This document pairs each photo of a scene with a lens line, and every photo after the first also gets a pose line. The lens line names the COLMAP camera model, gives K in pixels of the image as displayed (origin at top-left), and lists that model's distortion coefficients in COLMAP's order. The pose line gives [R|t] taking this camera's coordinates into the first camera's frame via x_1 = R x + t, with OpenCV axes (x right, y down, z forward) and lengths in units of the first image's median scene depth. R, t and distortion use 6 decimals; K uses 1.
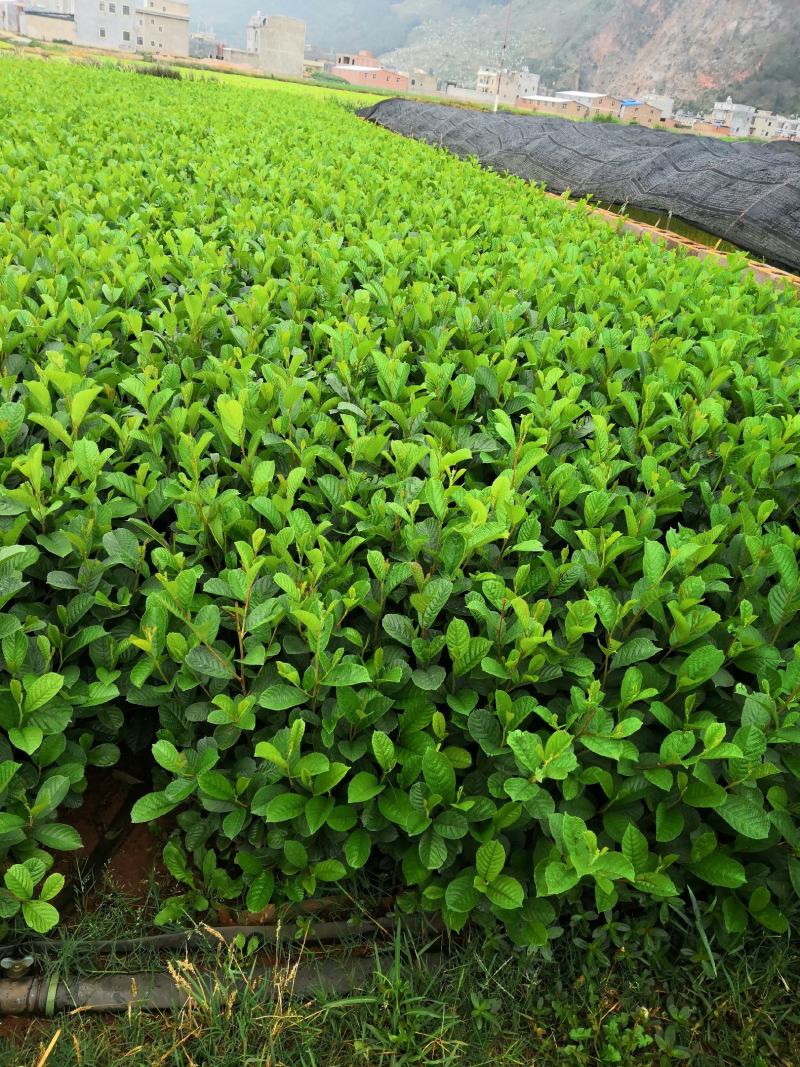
lens RADIAL K [[812.0, 0, 392.7], [0, 812.0, 534.1], [0, 0, 1]] dist [-0.005372, -0.012837]
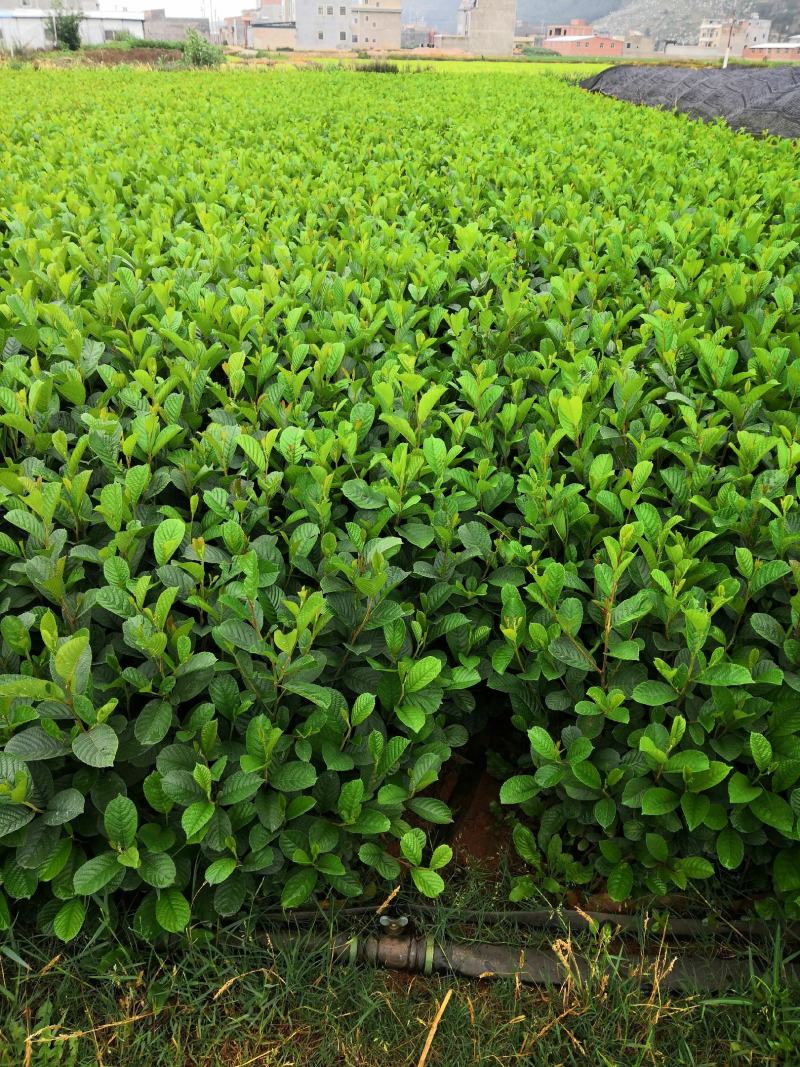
lens RADIAL K [[812.0, 0, 396.5], [0, 812.0, 535.0], [0, 0, 1]] dist [-0.005372, -0.012837]
pose [[0.969516, 0.013306, -0.244665, -0.176507], [-0.008318, 0.999736, 0.021411, -0.011309], [0.244886, -0.018724, 0.969371, -0.041926]]
